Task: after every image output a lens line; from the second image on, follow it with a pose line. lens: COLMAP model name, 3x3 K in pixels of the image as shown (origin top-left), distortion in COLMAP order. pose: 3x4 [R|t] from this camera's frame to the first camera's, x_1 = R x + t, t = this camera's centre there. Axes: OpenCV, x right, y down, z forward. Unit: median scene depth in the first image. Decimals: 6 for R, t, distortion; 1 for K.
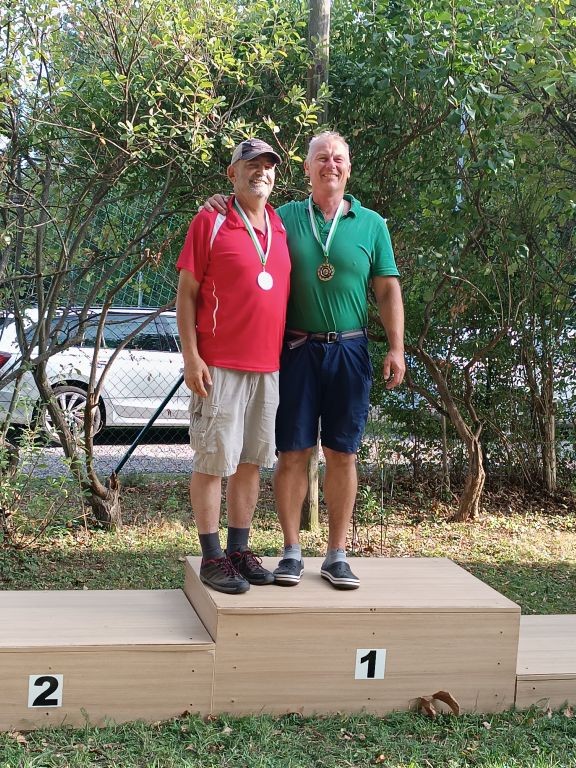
lens RADIAL K [[1072.5, 0, 289.4], [0, 1072.5, 380.9], [0, 0, 1]] dist [0.103670, 0.000000]
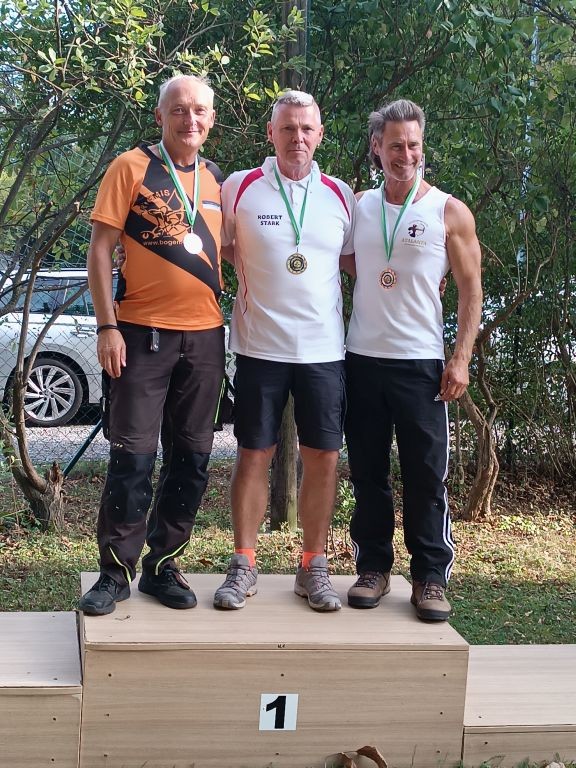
lens RADIAL K [[1178.6, 0, 267.1], [0, 1178.6, 360.9], [0, 0, 1]] dist [0.034938, 0.000000]
pose [[0.997596, 0.001635, -0.069277, 0.089303], [-0.000865, 0.999938, 0.011144, -0.008860], [0.069291, -0.011057, 0.997535, 0.079356]]
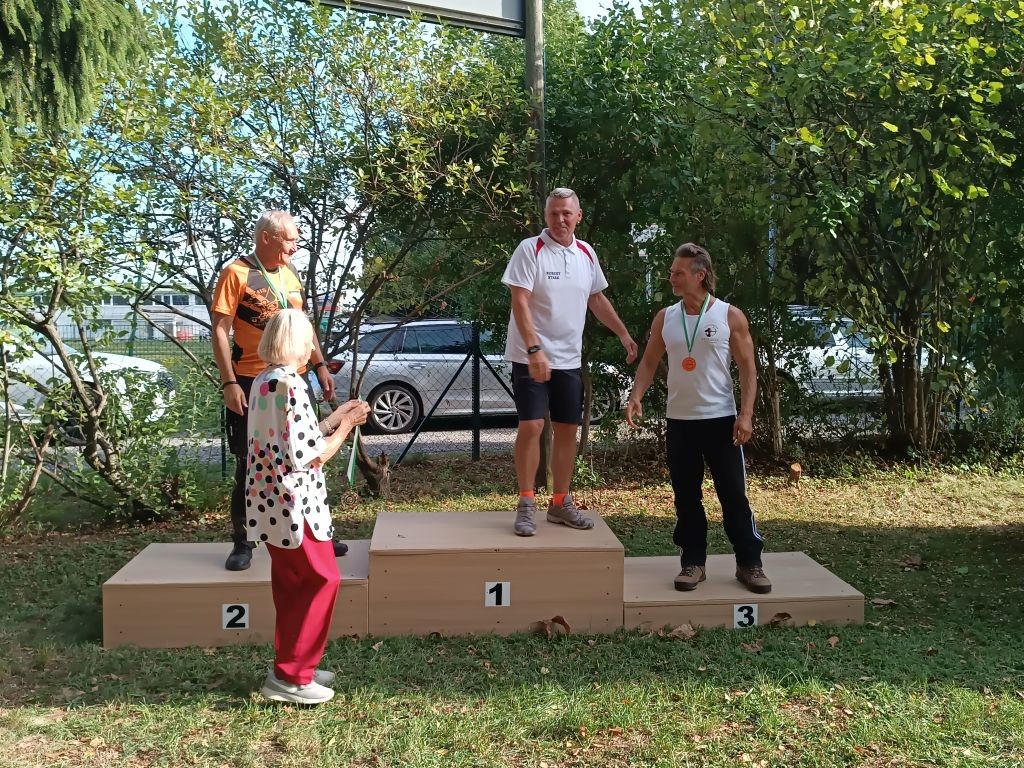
lens RADIAL K [[895.6, 0, 506.5], [0, 895.6, 368.3], [0, 0, 1]] dist [0.105214, -0.012196]
pose [[0.986342, -0.047442, -0.157728, 0.182374], [0.045607, 0.998843, -0.015238, 0.013316], [0.158268, 0.007837, 0.987365, -0.016048]]
